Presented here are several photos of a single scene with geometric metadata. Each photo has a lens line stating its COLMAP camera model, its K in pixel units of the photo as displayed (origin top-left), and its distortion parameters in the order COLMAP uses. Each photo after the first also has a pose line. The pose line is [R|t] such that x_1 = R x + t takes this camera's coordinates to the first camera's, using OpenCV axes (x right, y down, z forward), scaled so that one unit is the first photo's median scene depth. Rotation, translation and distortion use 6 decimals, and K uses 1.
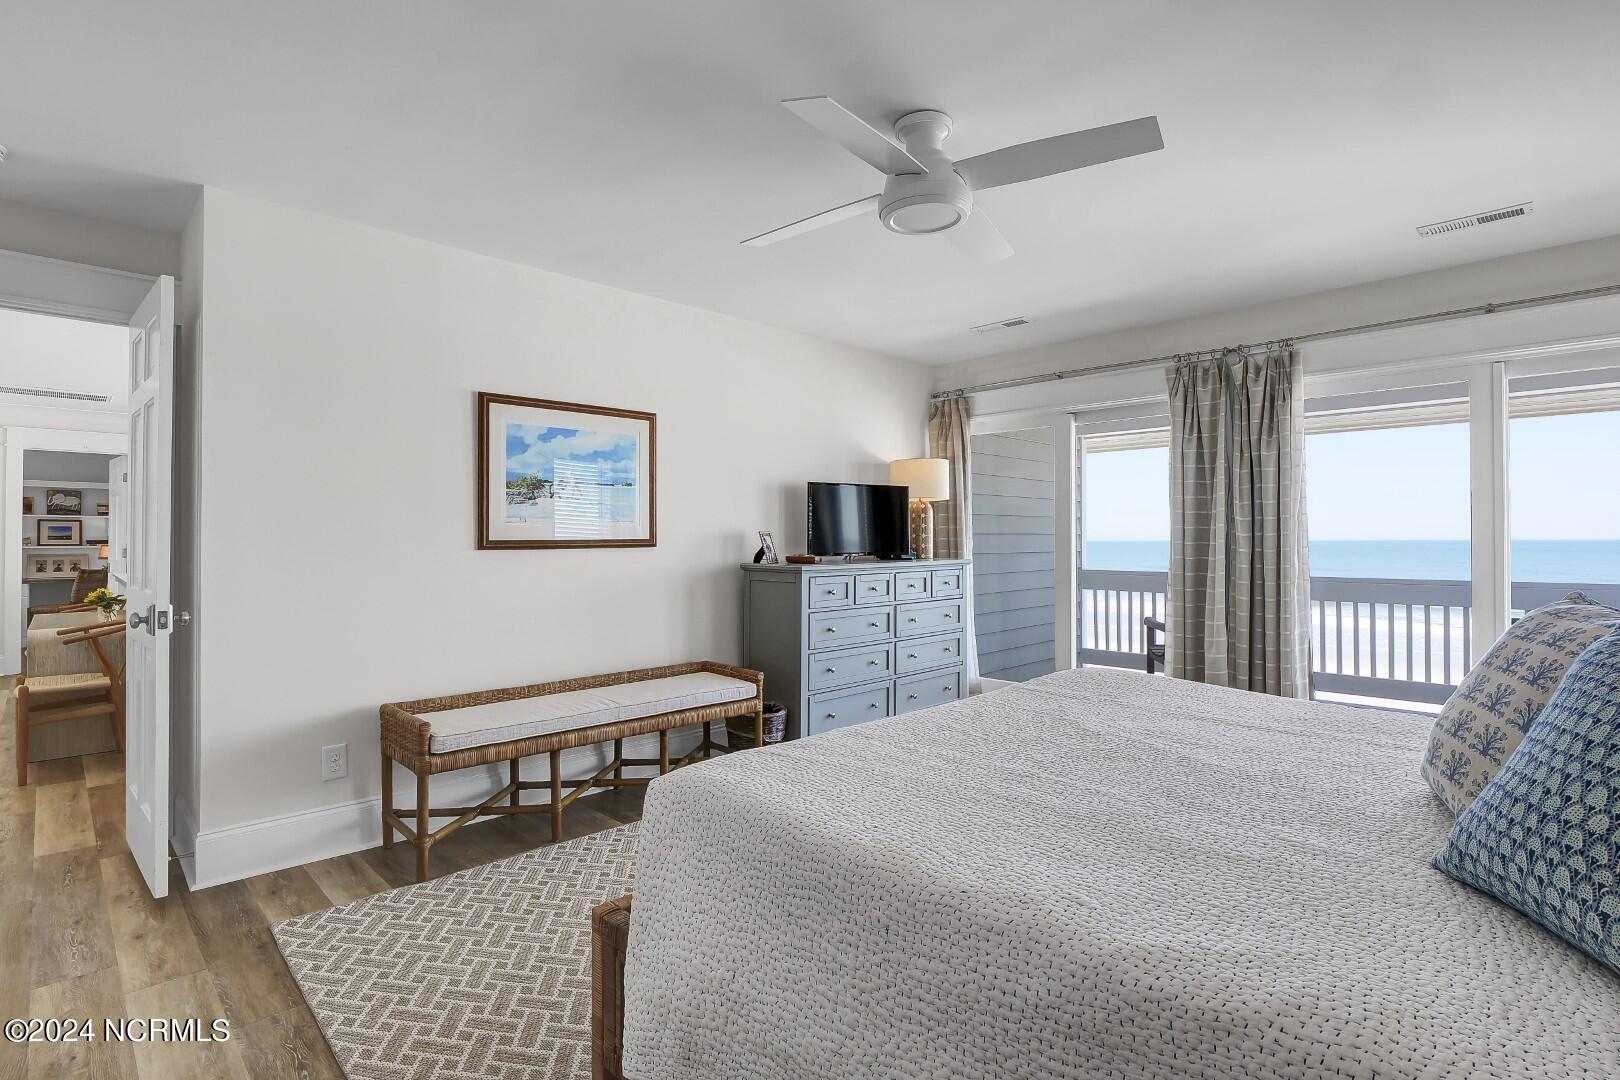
lens RADIAL K [[804.3, 0, 823.6], [0, 804.3, 532.9], [0, 0, 1]] dist [-0.005305, -0.000338]
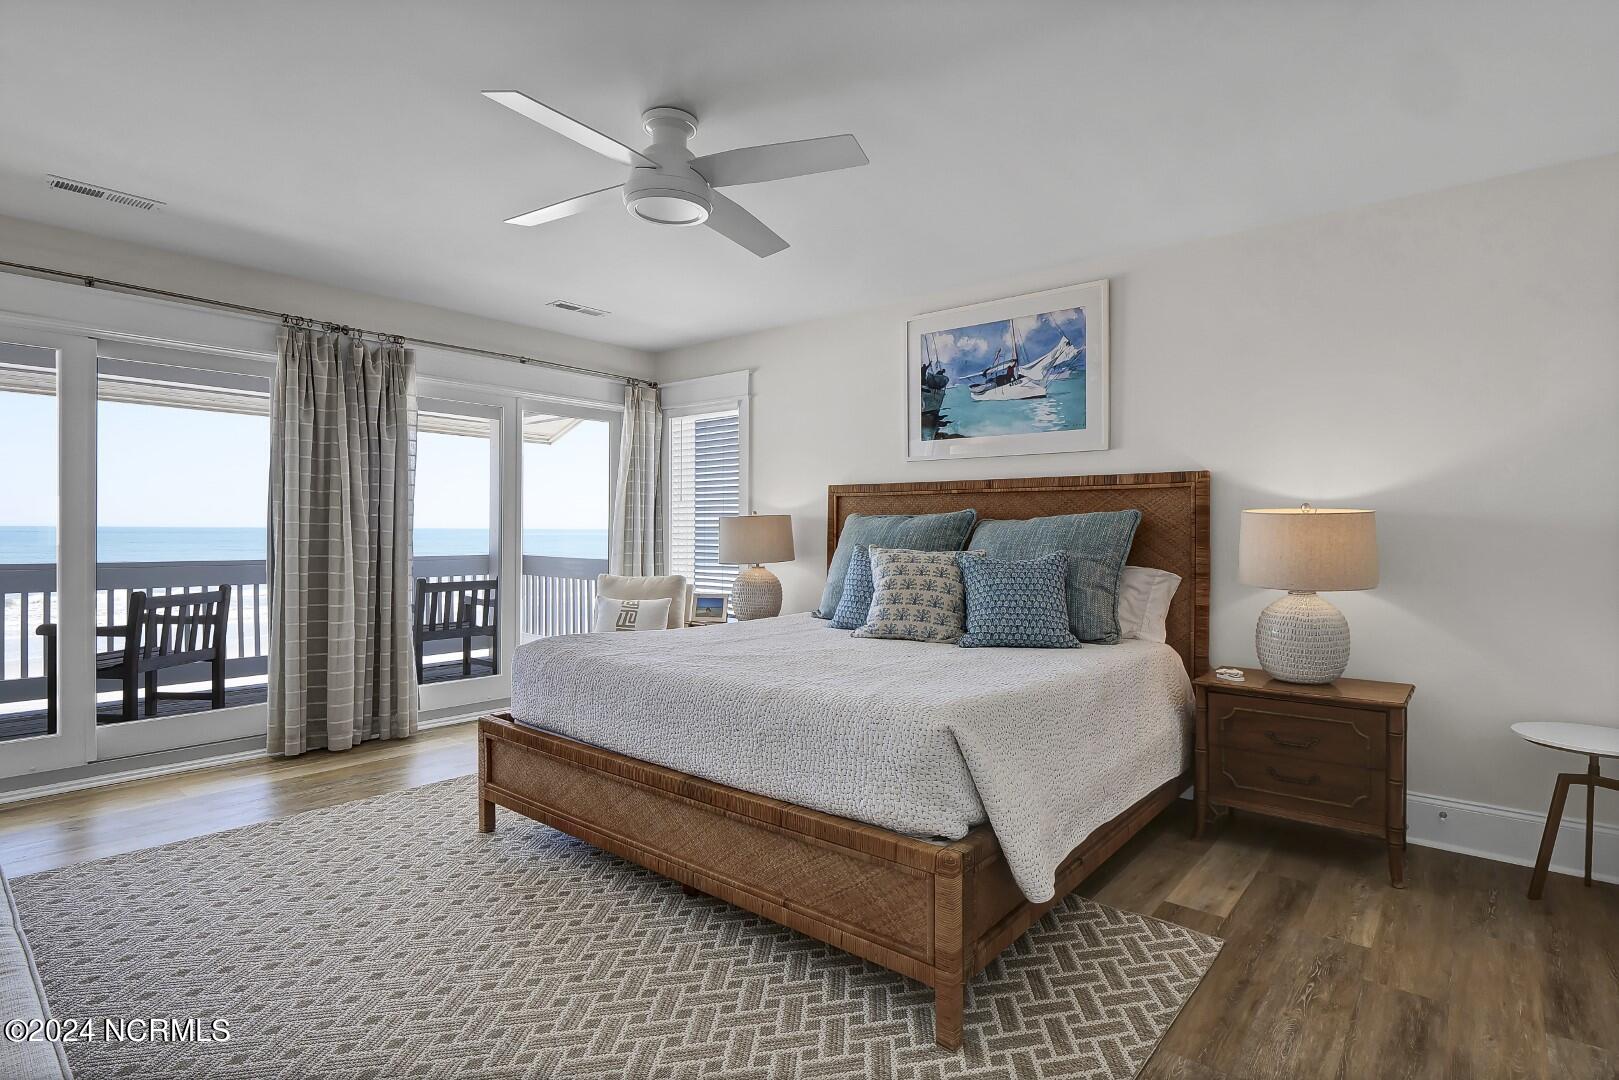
lens RADIAL K [[803.8, 0, 818.3], [0, 803.8, 539.6], [0, 0, 1]] dist [-0.005305, -0.000338]
pose [[-0.110367, -0.013725, 0.993796, -0.527746], [-0.014152, 0.999825, 0.012236, 0.010317], [-0.993790, -0.012713, -0.110542, 0.519326]]
